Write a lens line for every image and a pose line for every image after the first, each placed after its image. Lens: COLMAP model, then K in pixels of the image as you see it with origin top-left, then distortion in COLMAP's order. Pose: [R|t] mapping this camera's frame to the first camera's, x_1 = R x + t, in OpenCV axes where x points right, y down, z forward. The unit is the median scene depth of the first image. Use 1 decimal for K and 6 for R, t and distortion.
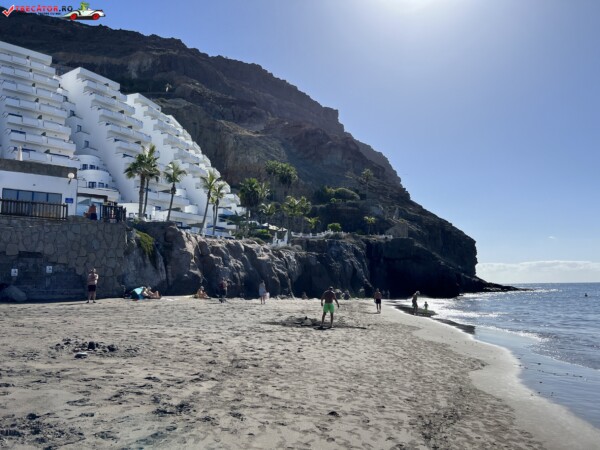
lens RADIAL K [[449.6, 0, 294.6], [0, 449.6, 226.3], [0, 0, 1]] dist [0.068833, -0.078761]
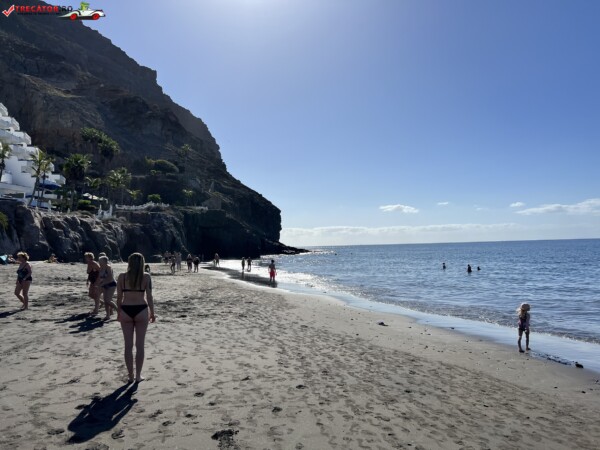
lens RADIAL K [[449.6, 0, 295.4], [0, 449.6, 220.6], [0, 0, 1]] dist [0.068833, -0.078761]
pose [[0.920885, 0.011825, 0.389654, -0.024154], [-0.037152, 0.997652, 0.057528, -0.019655], [-0.388059, -0.067453, 0.919163, -0.144520]]
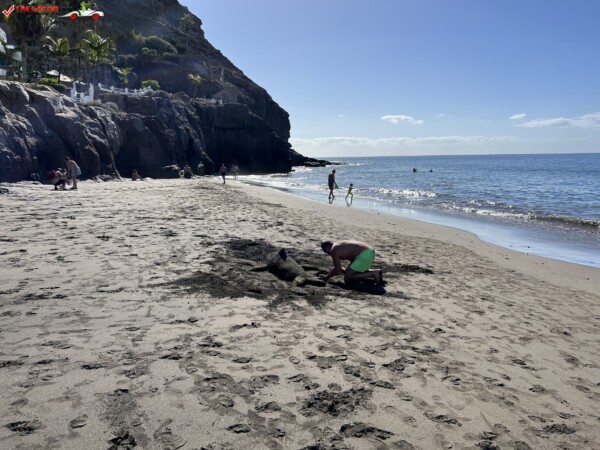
lens RADIAL K [[449.6, 0, 300.1], [0, 449.6, 230.4], [0, 0, 1]] dist [0.068833, -0.078761]
pose [[0.907667, -0.059313, 0.415478, -0.021233], [-0.061205, 0.960673, 0.270853, 0.014813], [-0.415203, -0.271274, 0.868341, 0.124917]]
